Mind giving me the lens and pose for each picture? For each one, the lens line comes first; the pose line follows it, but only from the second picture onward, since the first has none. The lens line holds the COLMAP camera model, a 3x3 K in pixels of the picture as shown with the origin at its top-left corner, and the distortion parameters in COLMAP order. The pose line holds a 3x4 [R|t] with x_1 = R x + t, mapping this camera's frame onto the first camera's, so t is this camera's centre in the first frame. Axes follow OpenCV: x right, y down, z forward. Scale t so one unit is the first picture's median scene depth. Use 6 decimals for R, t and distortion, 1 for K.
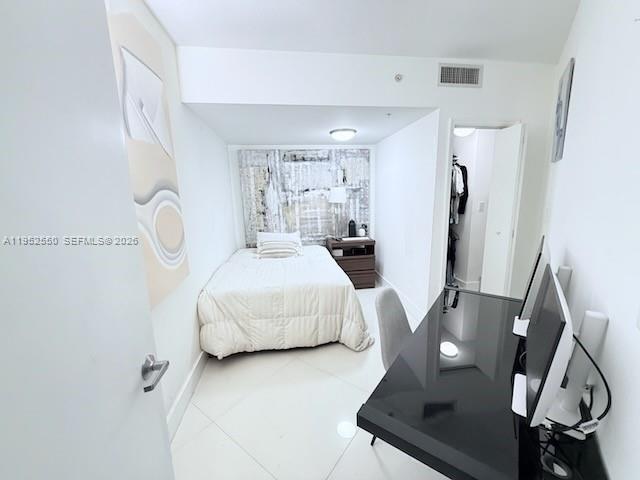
lens RADIAL K [[255.8, 0, 320.8], [0, 255.8, 238.7], [0, 0, 1]] dist [-0.001169, -0.000202]
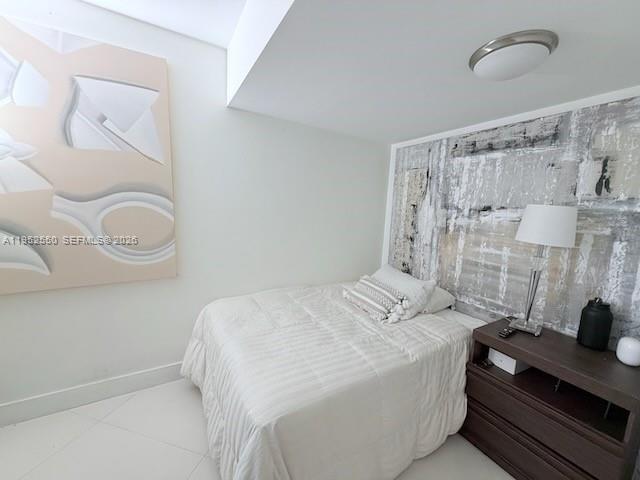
lens RADIAL K [[255.8, 0, 320.4], [0, 255.8, 238.9], [0, 0, 1]] dist [-0.001169, -0.000202]
pose [[0.373657, 0.161921, -0.913325, 0.293721], [-0.223177, 0.971414, 0.080914, -0.100928], [0.900318, 0.173599, 0.399113, 0.524250]]
